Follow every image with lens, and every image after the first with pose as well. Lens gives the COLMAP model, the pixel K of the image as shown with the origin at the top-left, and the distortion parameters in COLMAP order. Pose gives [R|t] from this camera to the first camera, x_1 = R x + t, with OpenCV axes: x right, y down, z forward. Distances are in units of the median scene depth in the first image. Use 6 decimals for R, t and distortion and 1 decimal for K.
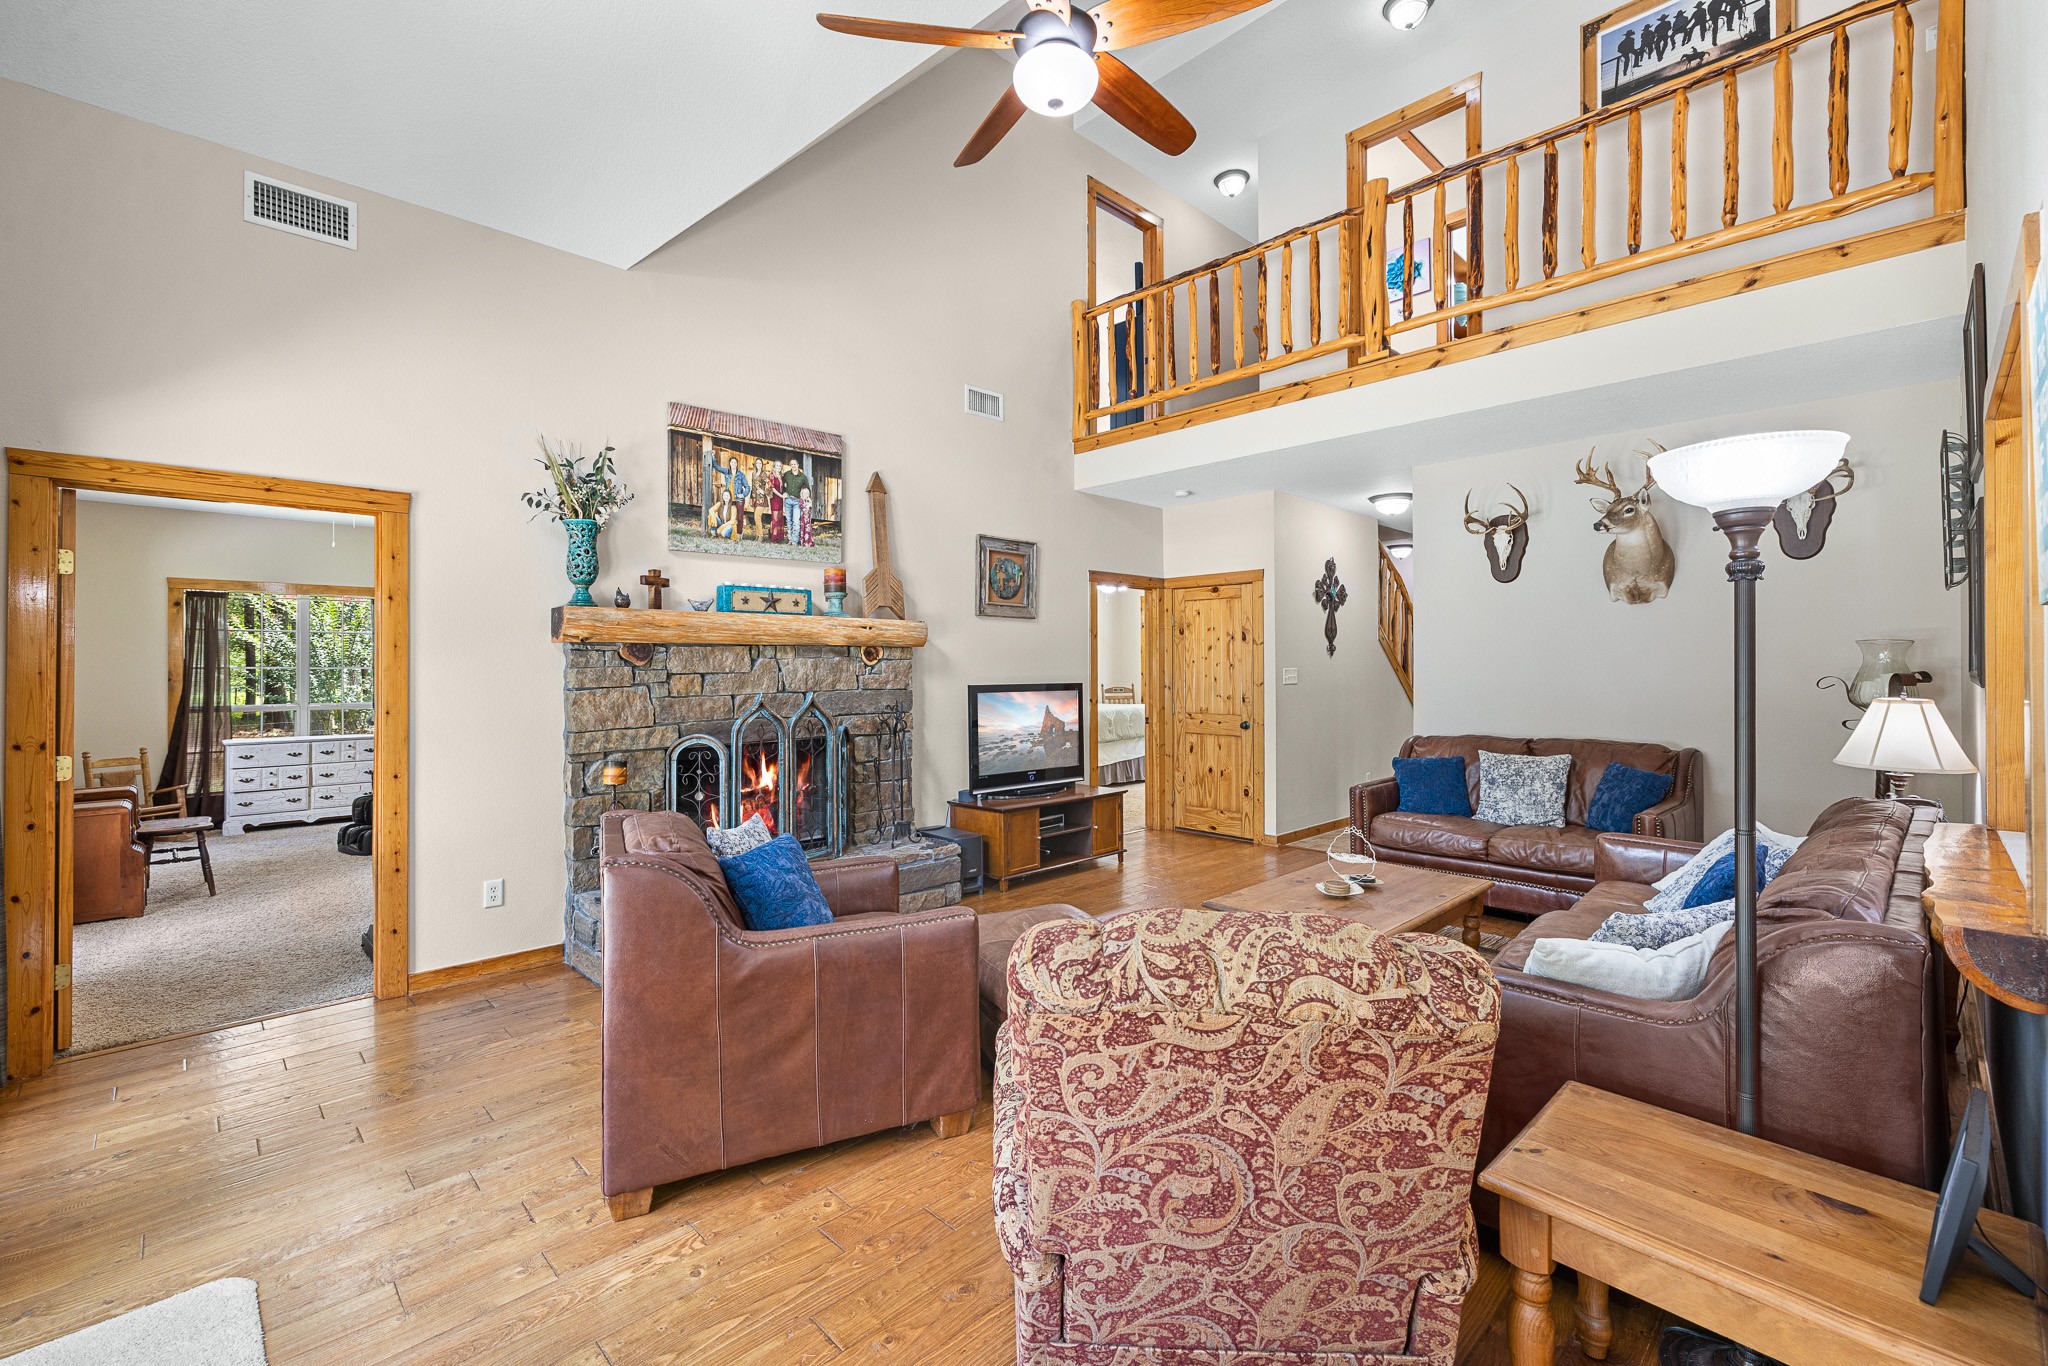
lens RADIAL K [[858.5, 0, 1027.4], [0, 858.5, 671.5], [0, 0, 1]] dist [0.002990, 0.000291]
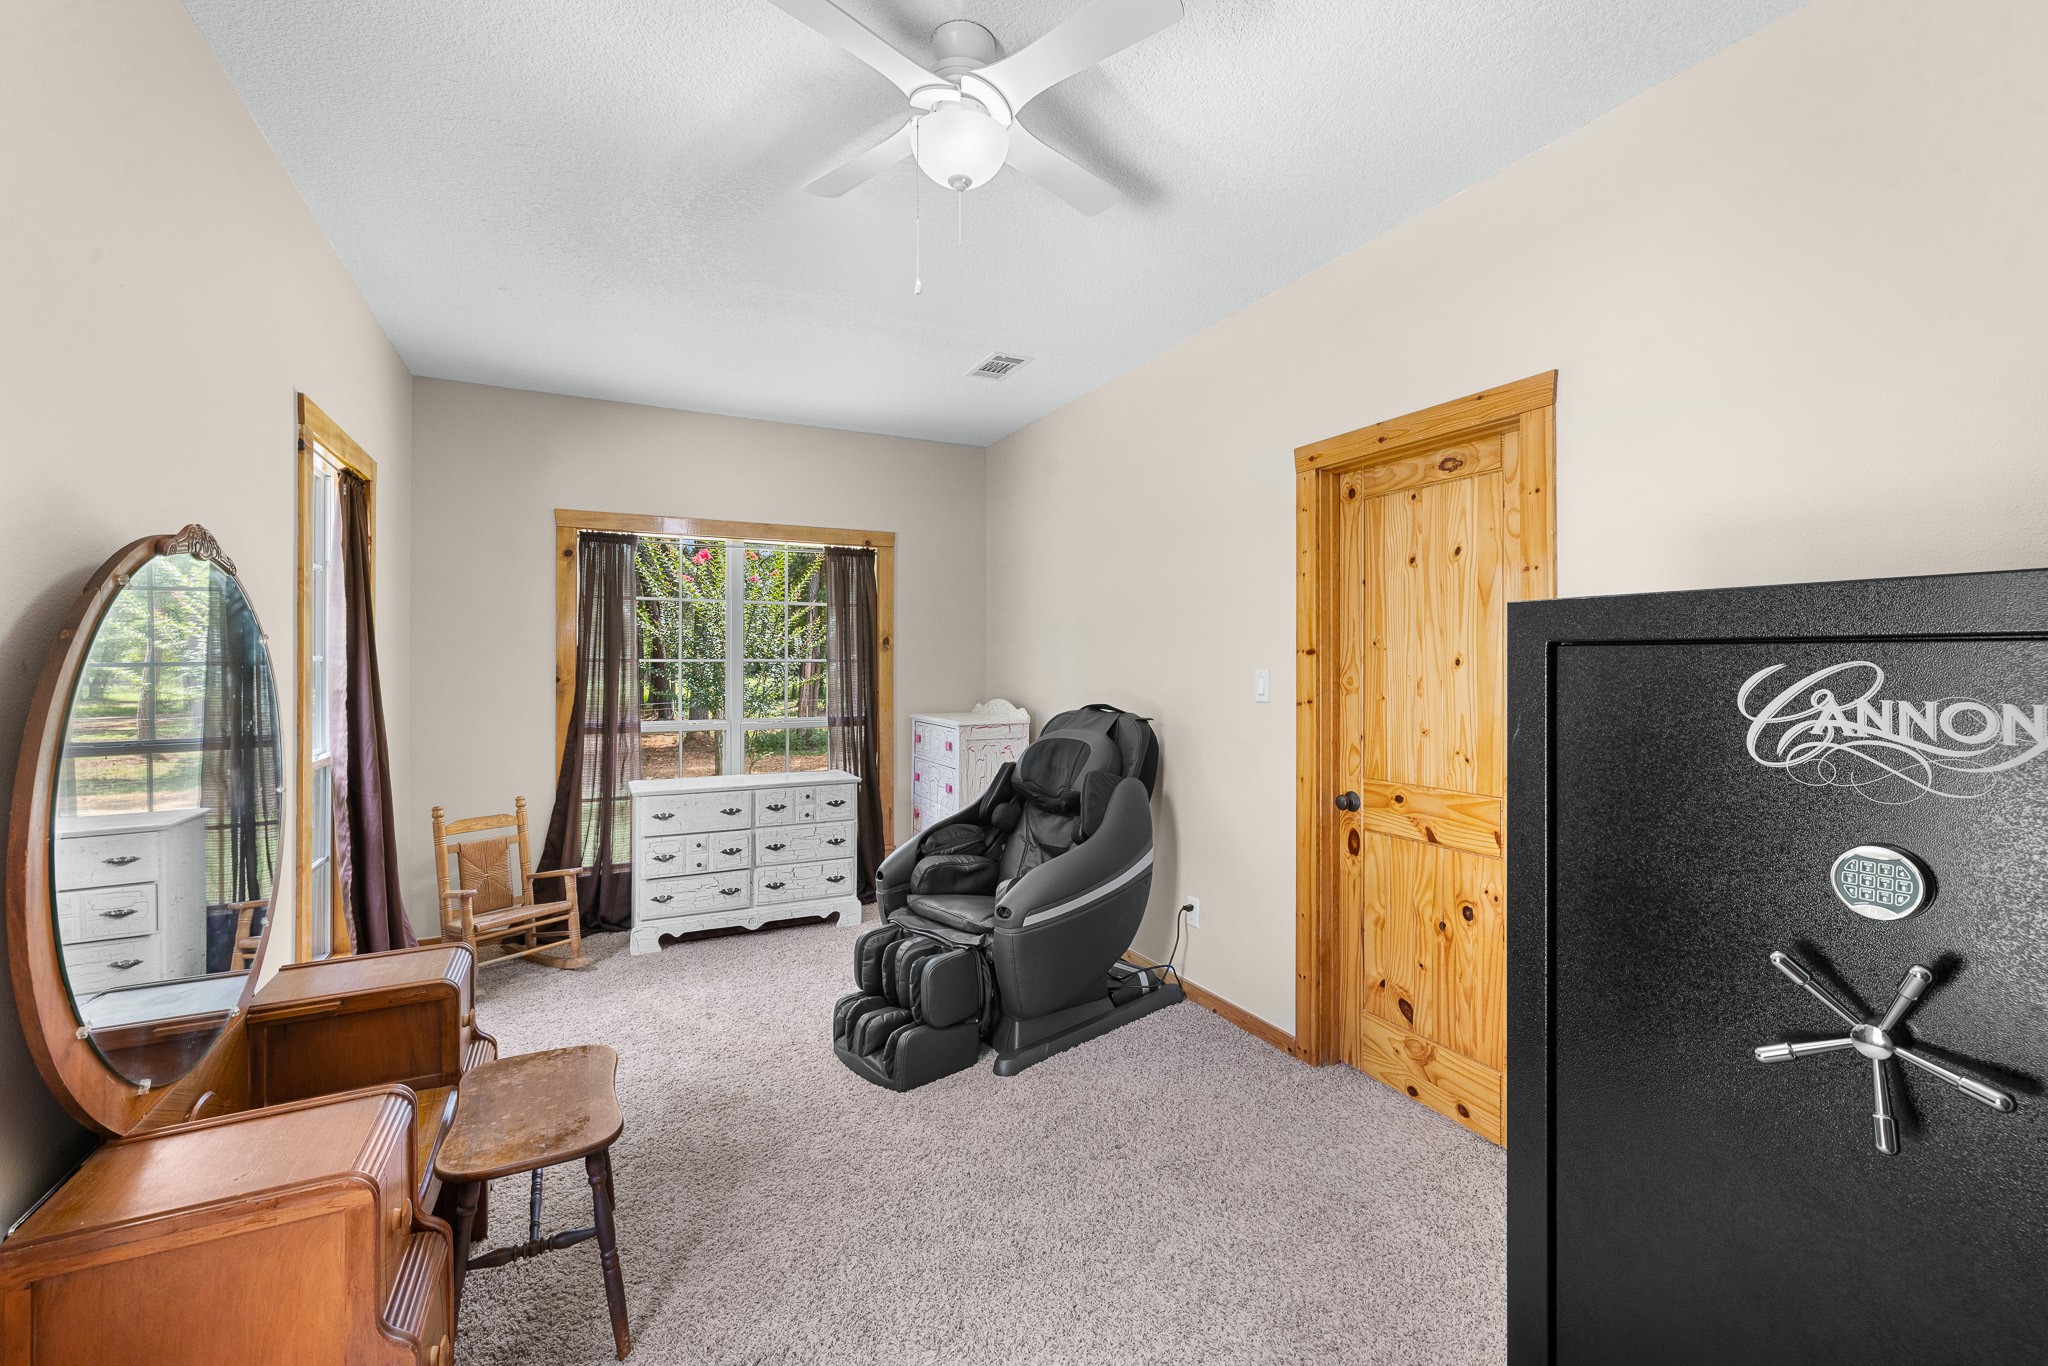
lens RADIAL K [[858.5, 0, 1021.4], [0, 858.5, 675.0], [0, 0, 1]] dist [0.002990, 0.000291]
pose [[0.950893, 0.003129, -0.309503, -0.498109], [-0.001369, 0.999982, 0.005904, 0.002741], [0.309516, -0.005191, 0.950880, 0.524717]]
